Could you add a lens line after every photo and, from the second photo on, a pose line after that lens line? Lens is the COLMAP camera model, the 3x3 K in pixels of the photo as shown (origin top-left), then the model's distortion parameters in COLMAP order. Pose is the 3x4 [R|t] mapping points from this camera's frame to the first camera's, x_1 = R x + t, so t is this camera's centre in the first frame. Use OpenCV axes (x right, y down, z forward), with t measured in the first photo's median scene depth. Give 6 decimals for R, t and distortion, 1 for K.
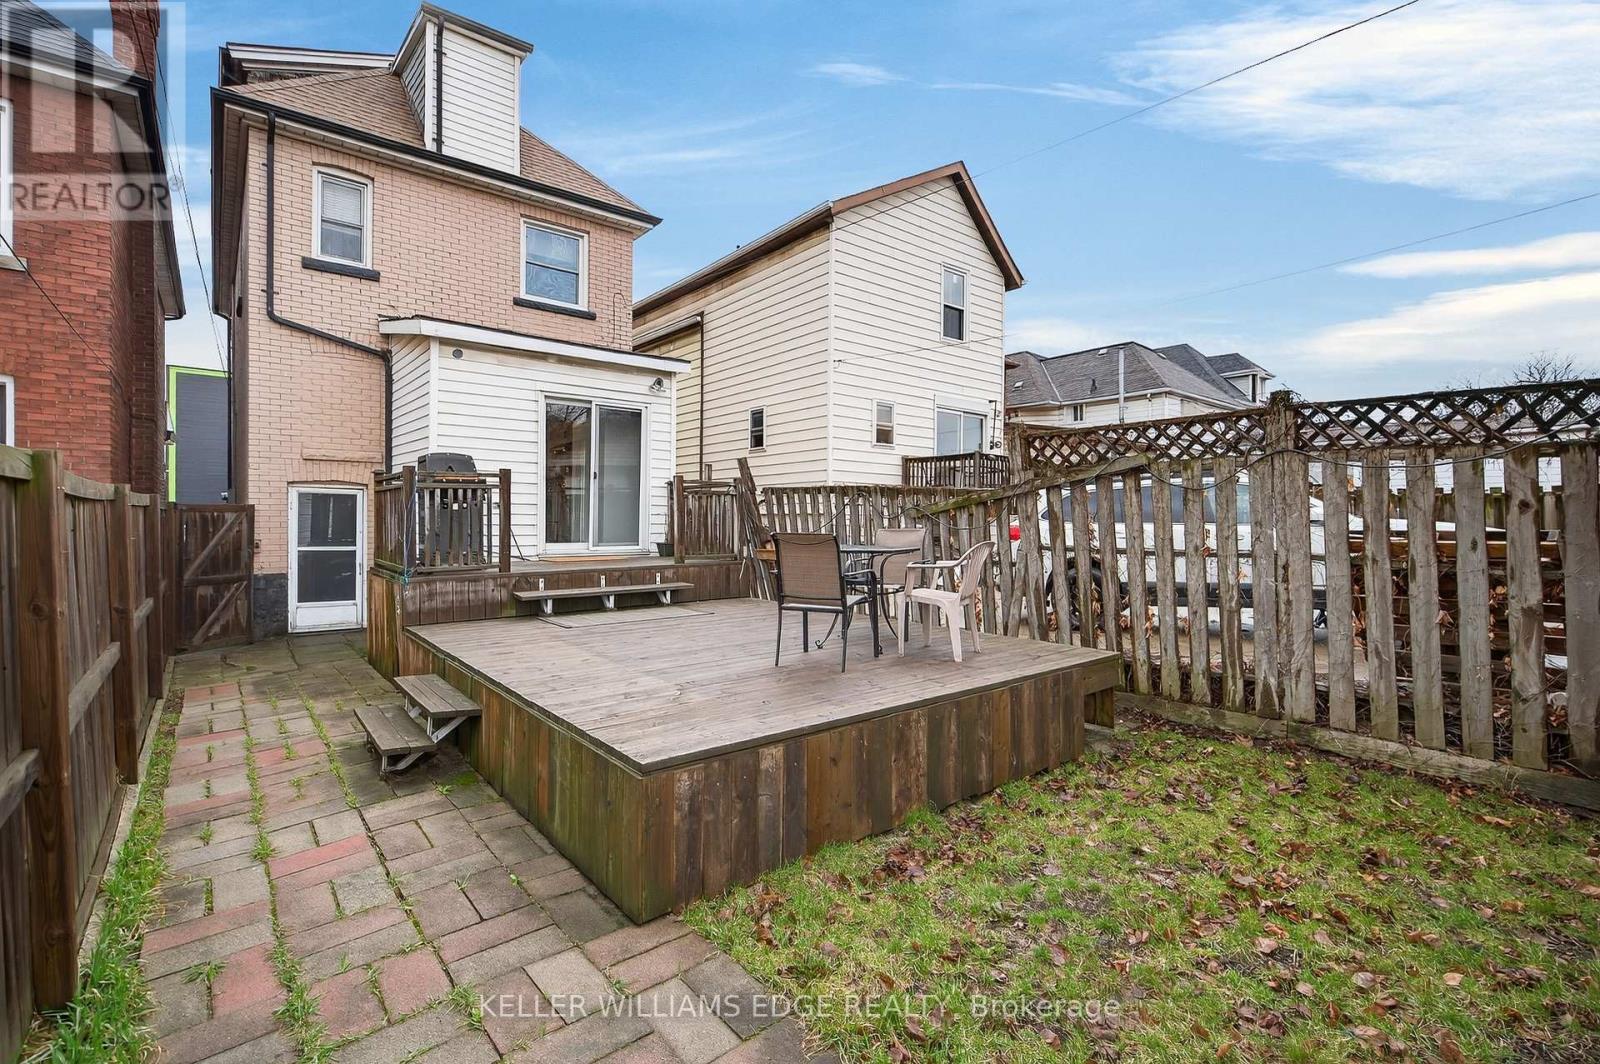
lens RADIAL K [[727.6, 0, 800.8], [0, 727.6, 526.1], [0, 0, 1]] dist [-0.004303, -0.000593]
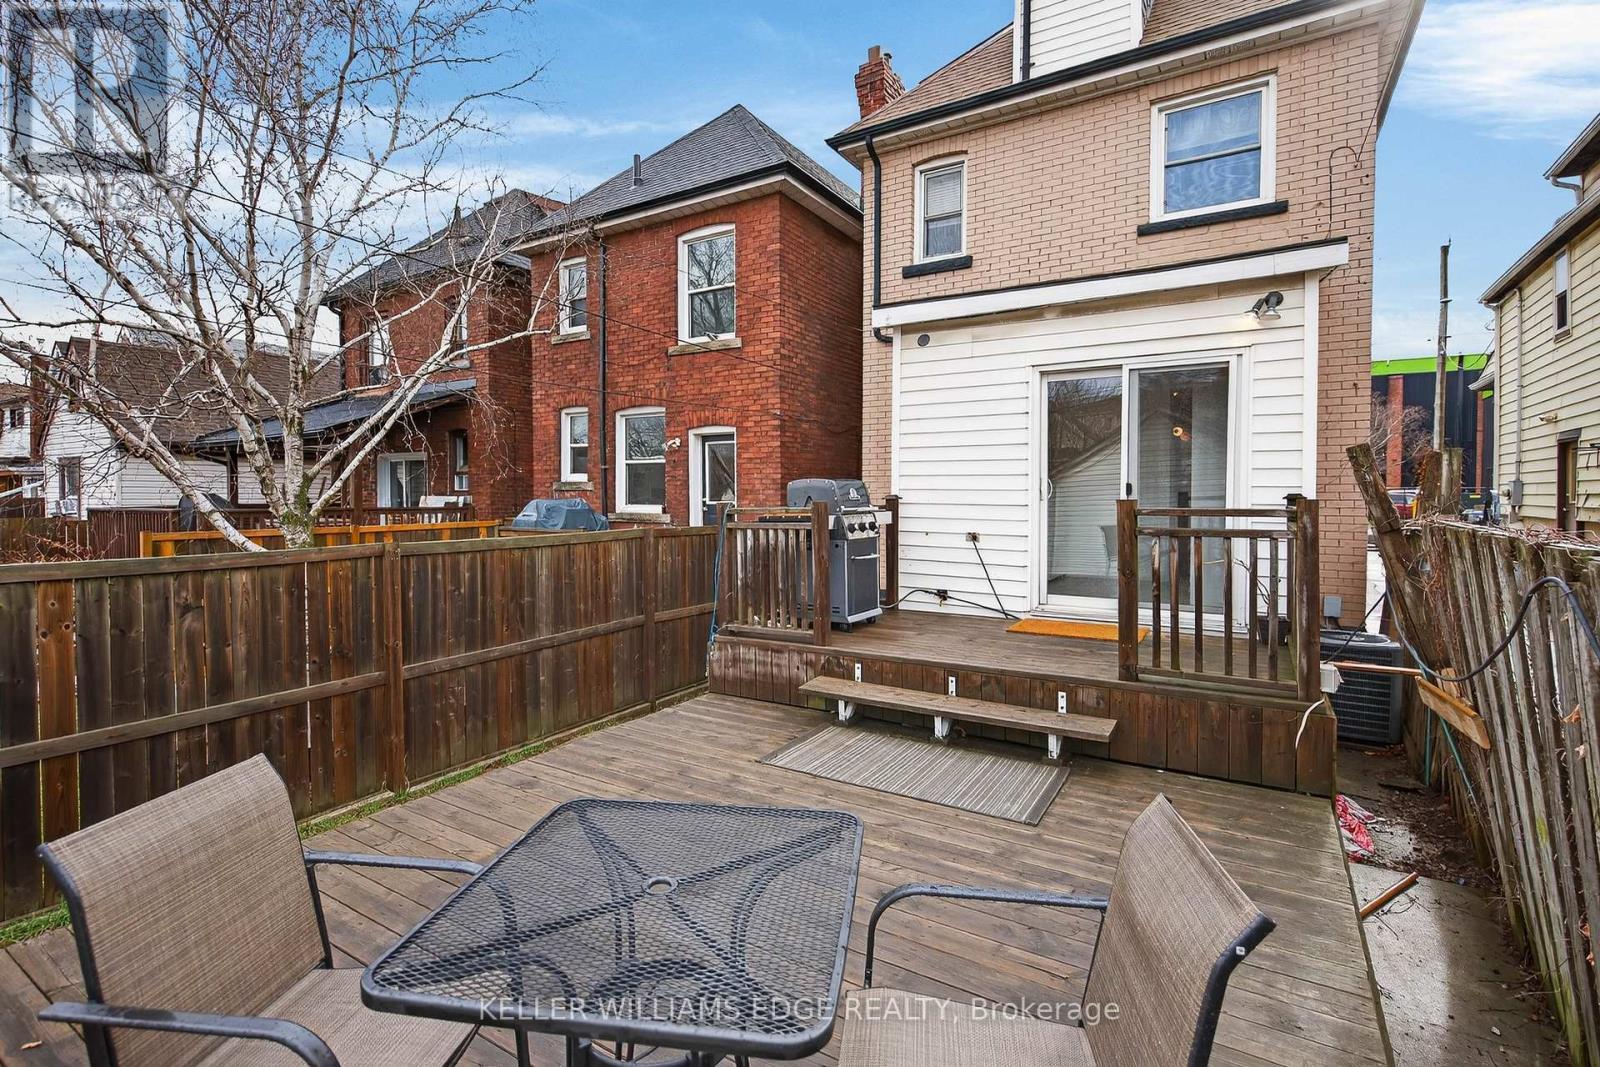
lens RADIAL K [[727.6, 0, 795.2], [0, 727.6, 506.4], [0, 0, 1]] dist [-0.004303, -0.000593]
pose [[0.318955, 0.010948, -0.947707, 0.190458], [-0.006895, 0.999934, 0.009231, -0.057817], [0.947745, 0.003590, 0.319009, 0.541846]]
